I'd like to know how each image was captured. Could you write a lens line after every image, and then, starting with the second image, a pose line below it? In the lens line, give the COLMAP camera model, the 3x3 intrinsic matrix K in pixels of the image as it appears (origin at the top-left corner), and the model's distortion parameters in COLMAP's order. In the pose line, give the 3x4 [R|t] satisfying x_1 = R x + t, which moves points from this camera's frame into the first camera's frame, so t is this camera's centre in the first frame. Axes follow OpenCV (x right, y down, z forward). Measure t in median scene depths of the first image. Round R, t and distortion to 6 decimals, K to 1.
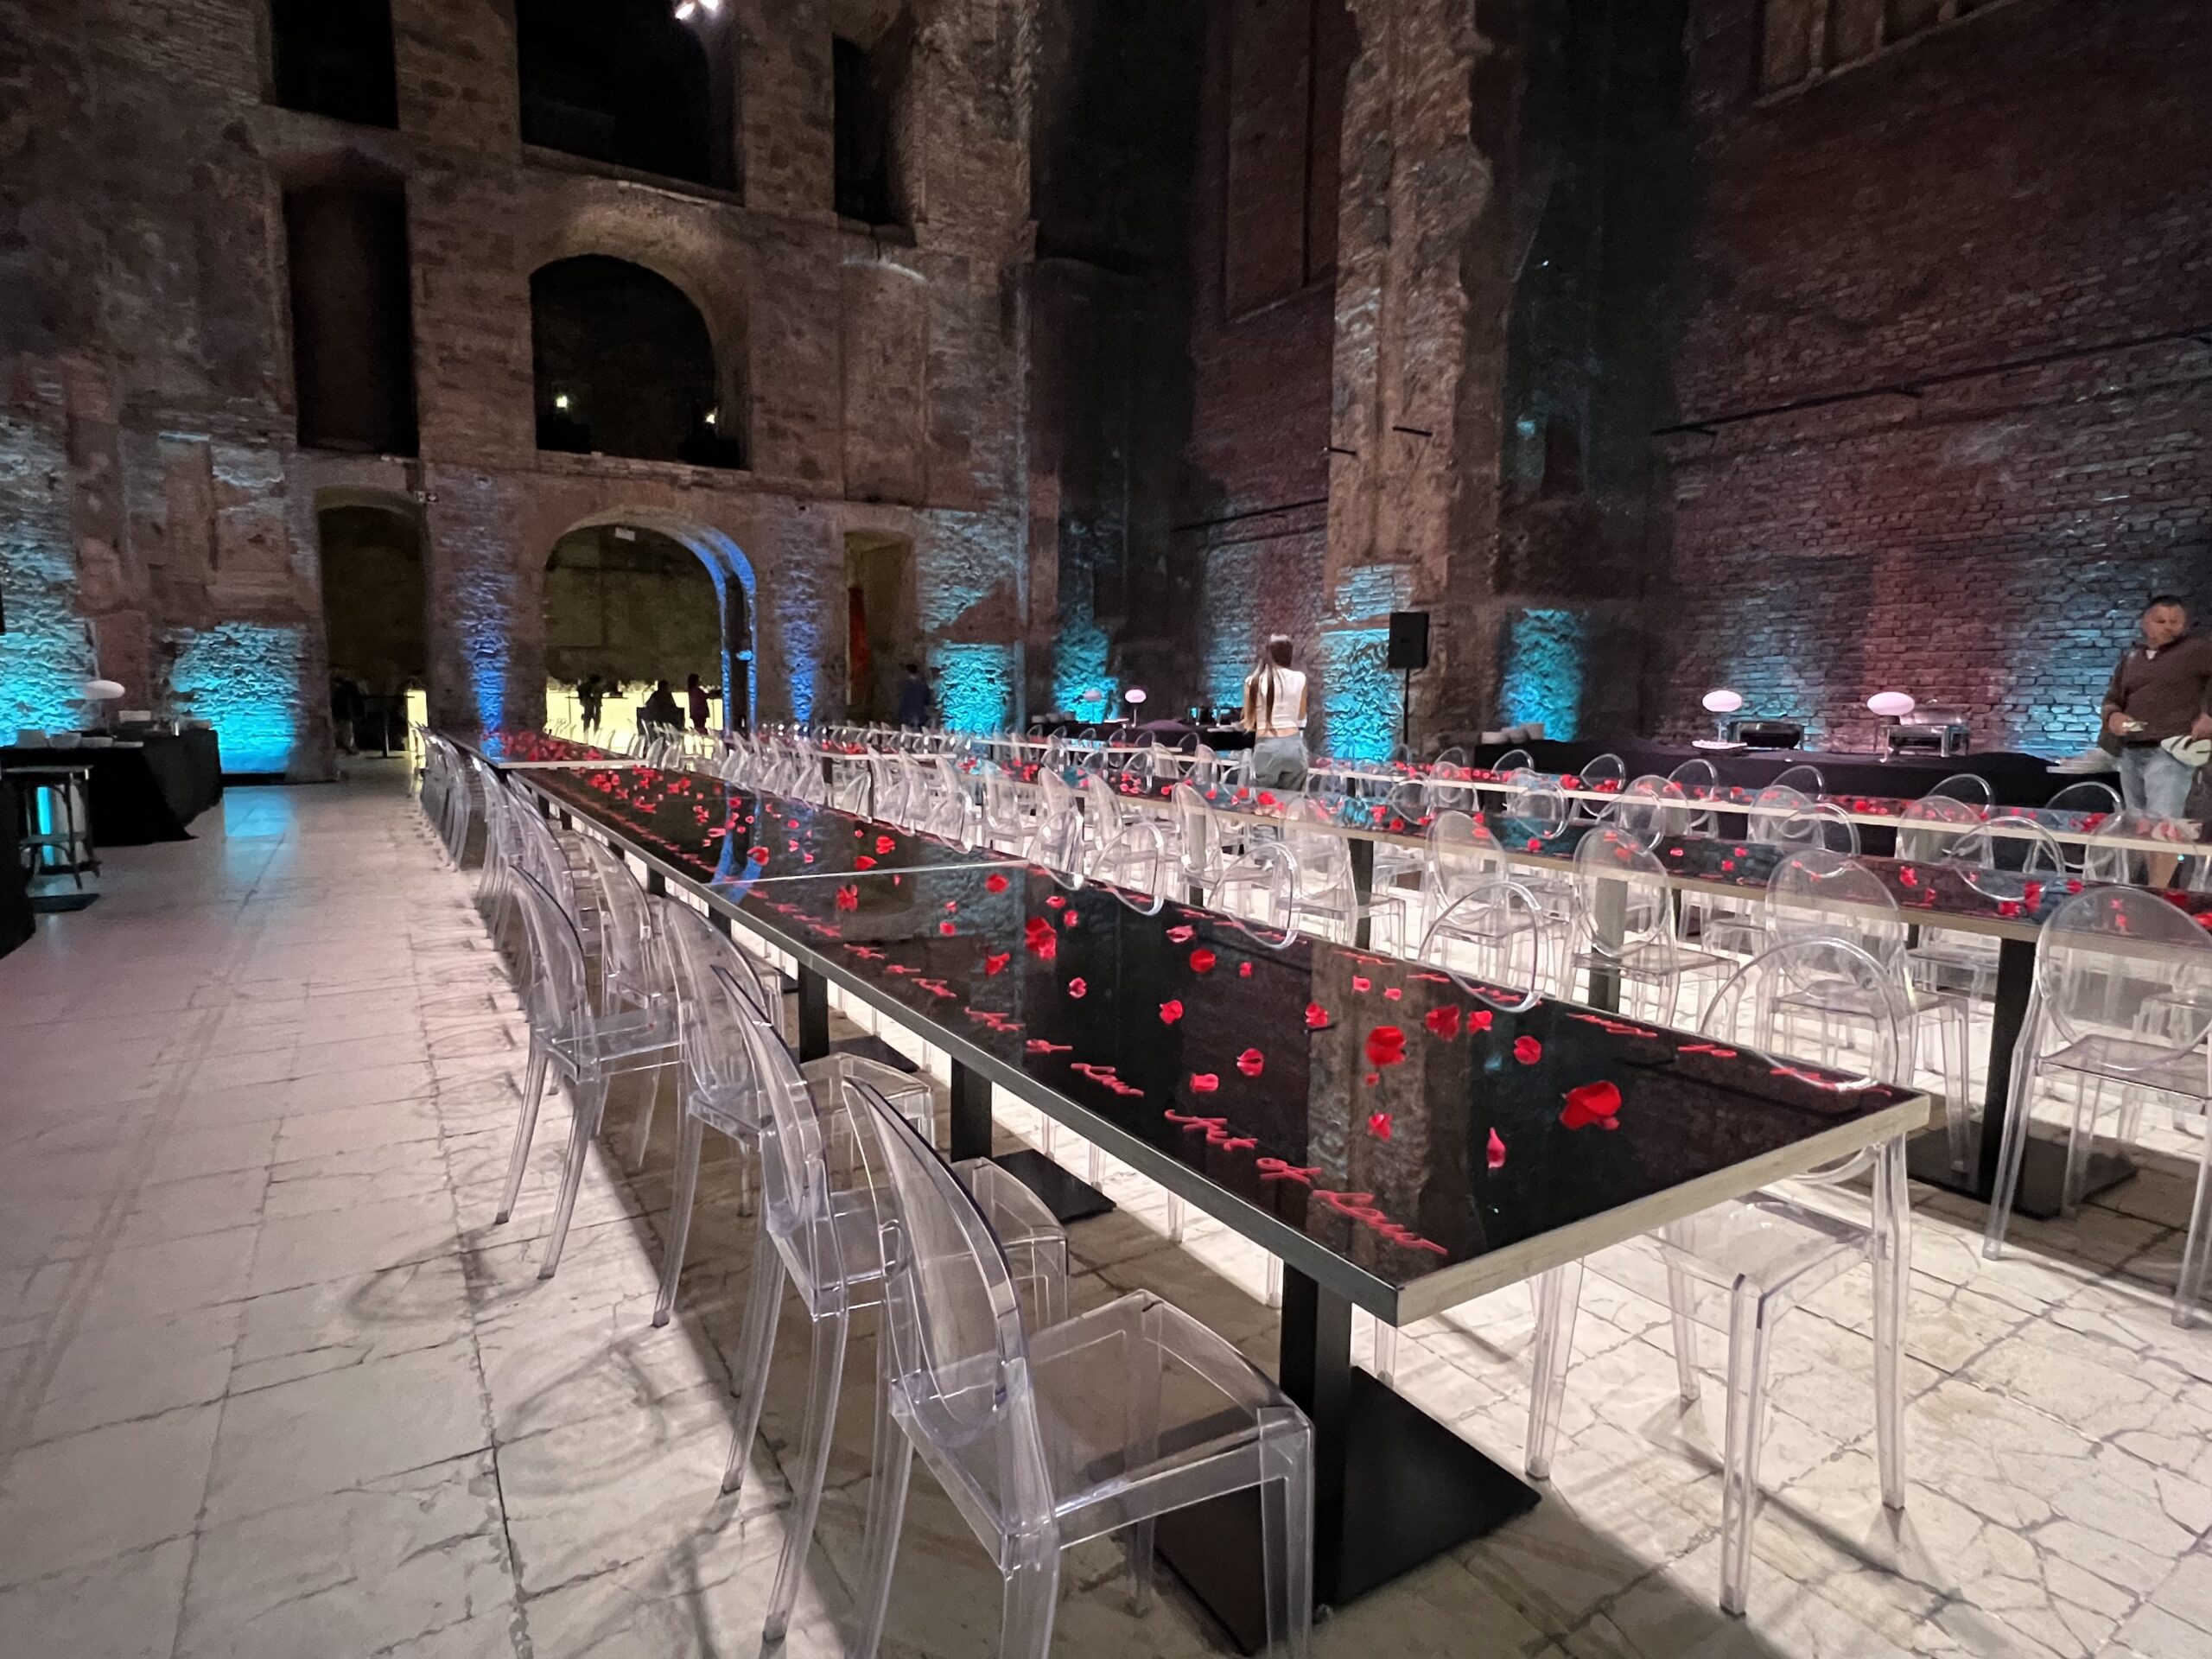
lens RADIAL K [[1164.2, 0, 1088.9], [0, 1164.2, 824.5], [0, 0, 1]] dist [0.005154, -0.001502]
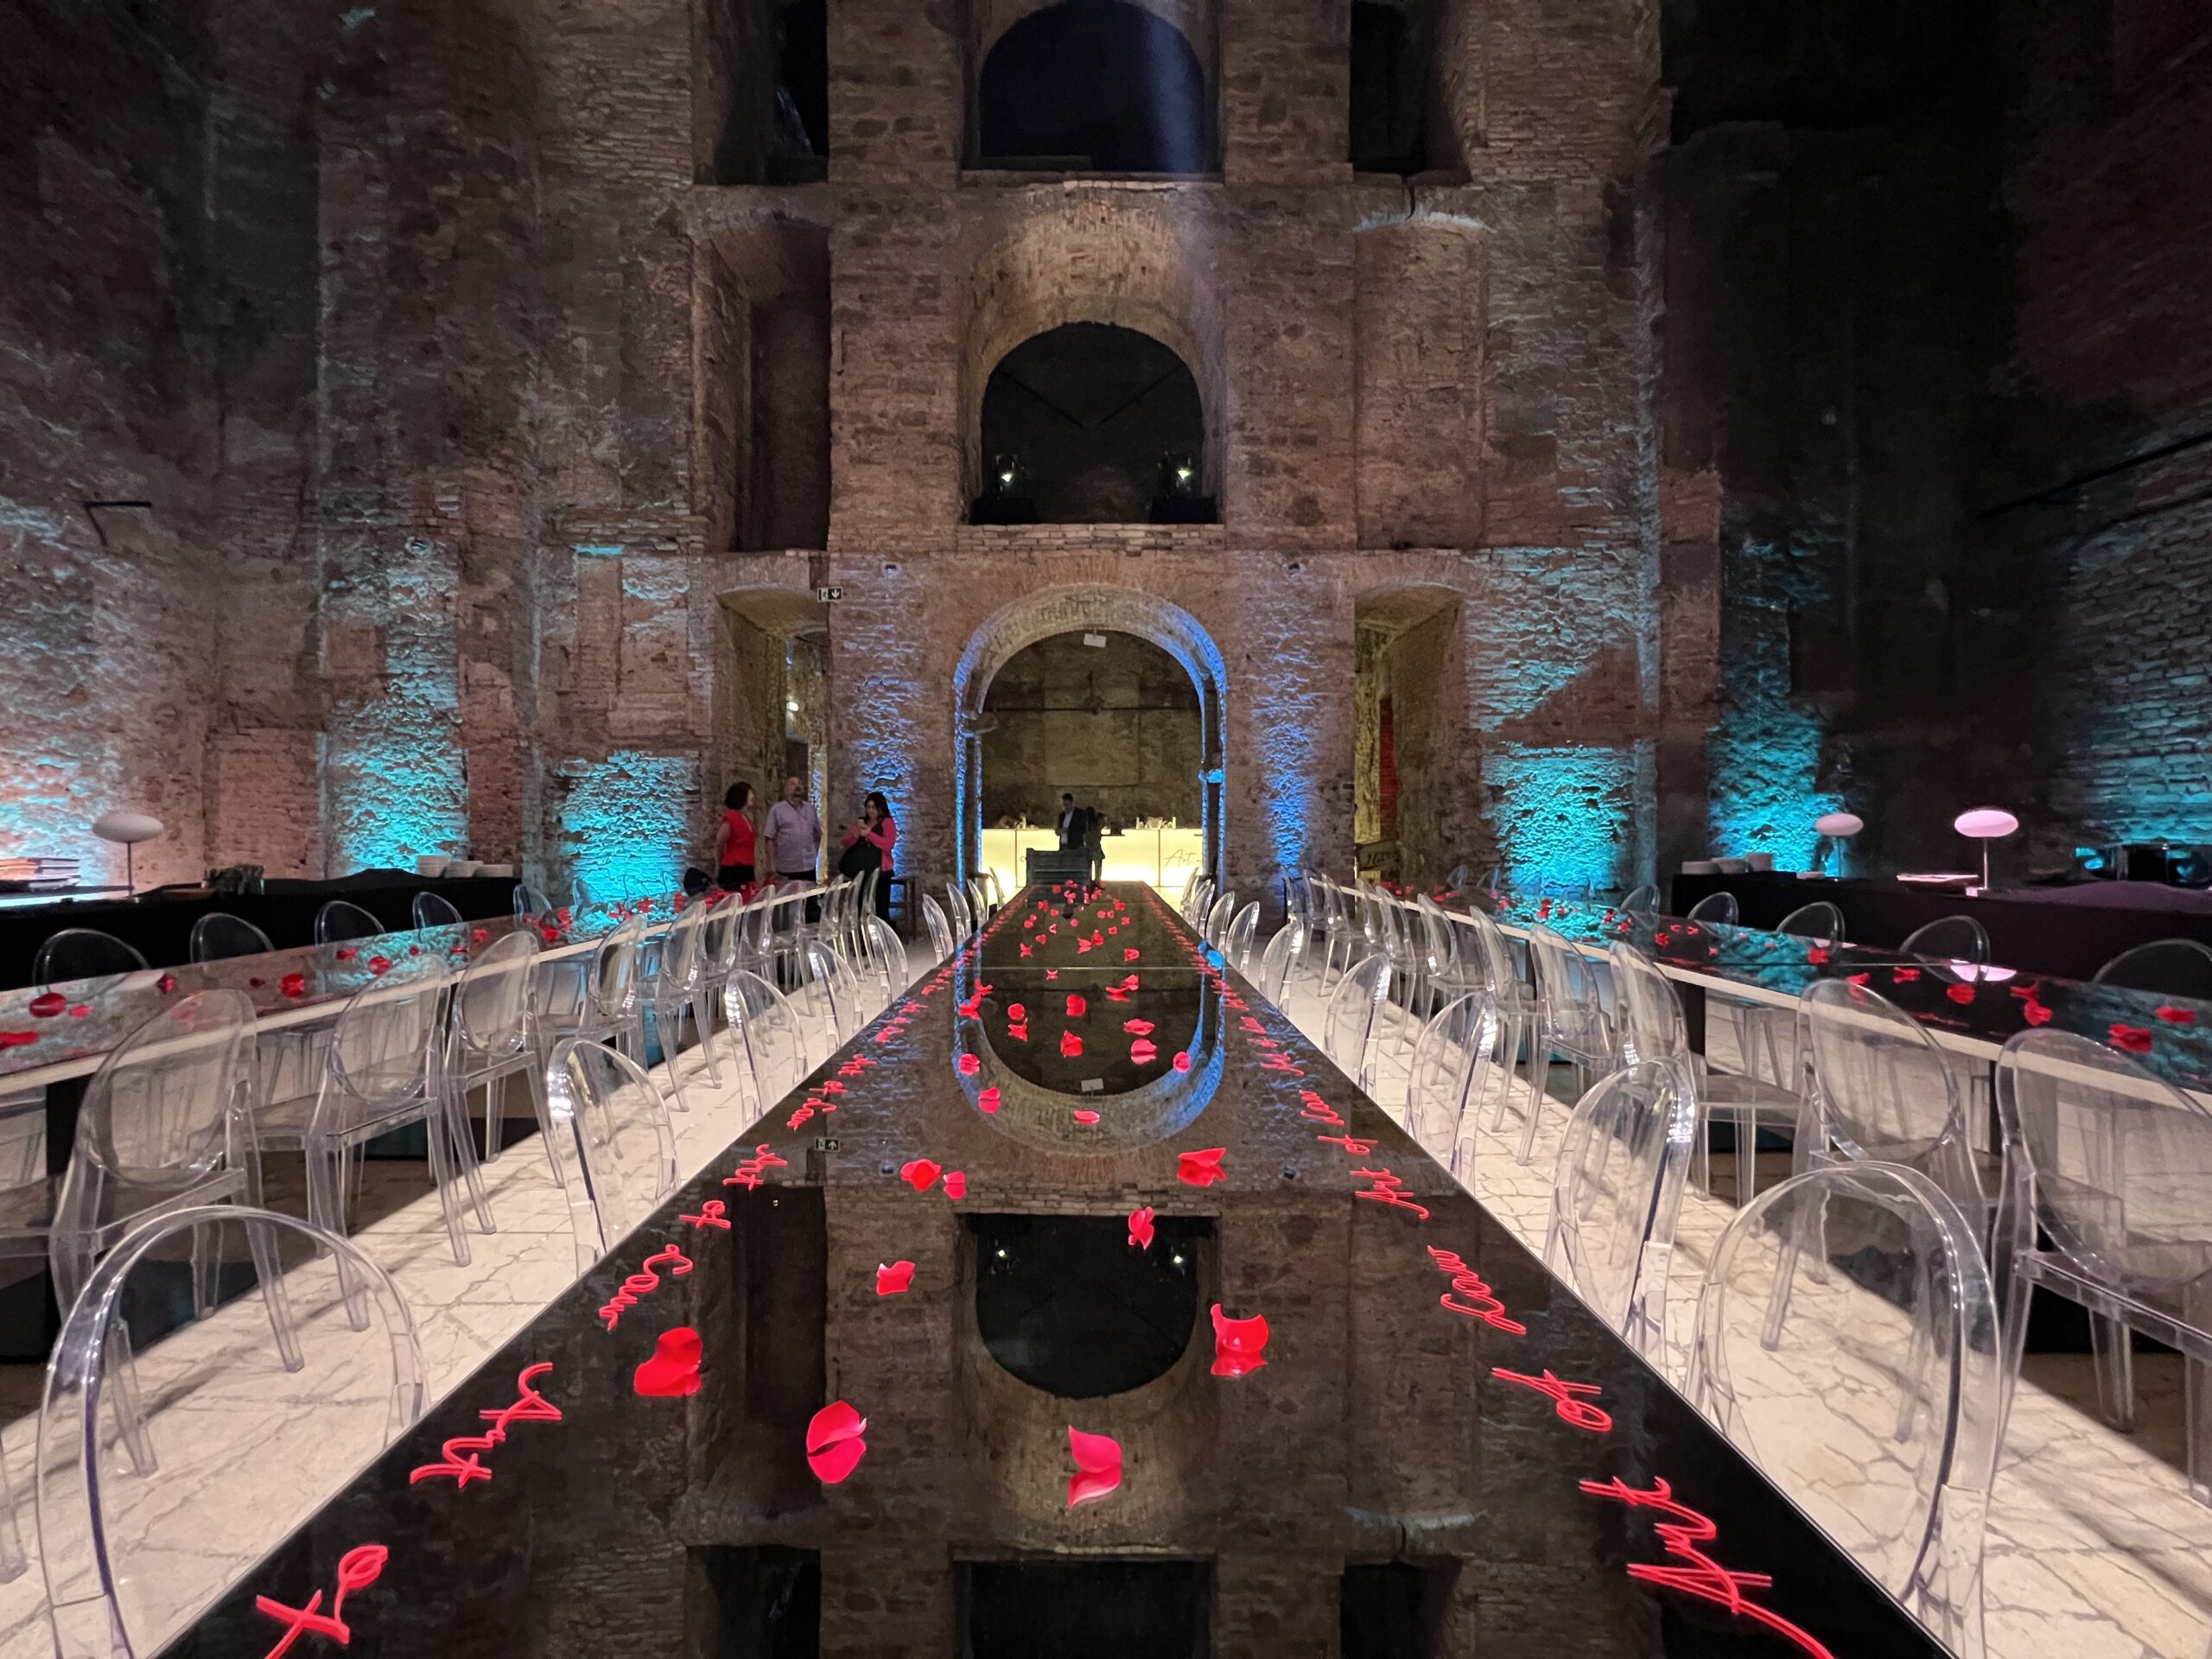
lens RADIAL K [[884.8, 0, 1100.8], [0, 884.8, 829.8], [0, 0, 1]] dist [-0.002985, 0.000529]
pose [[0.855412, -0.009001, -0.517870, -0.076985], [-0.049478, 0.993856, -0.099001, -0.059040], [0.515580, 0.110310, 0.849711, 0.551380]]
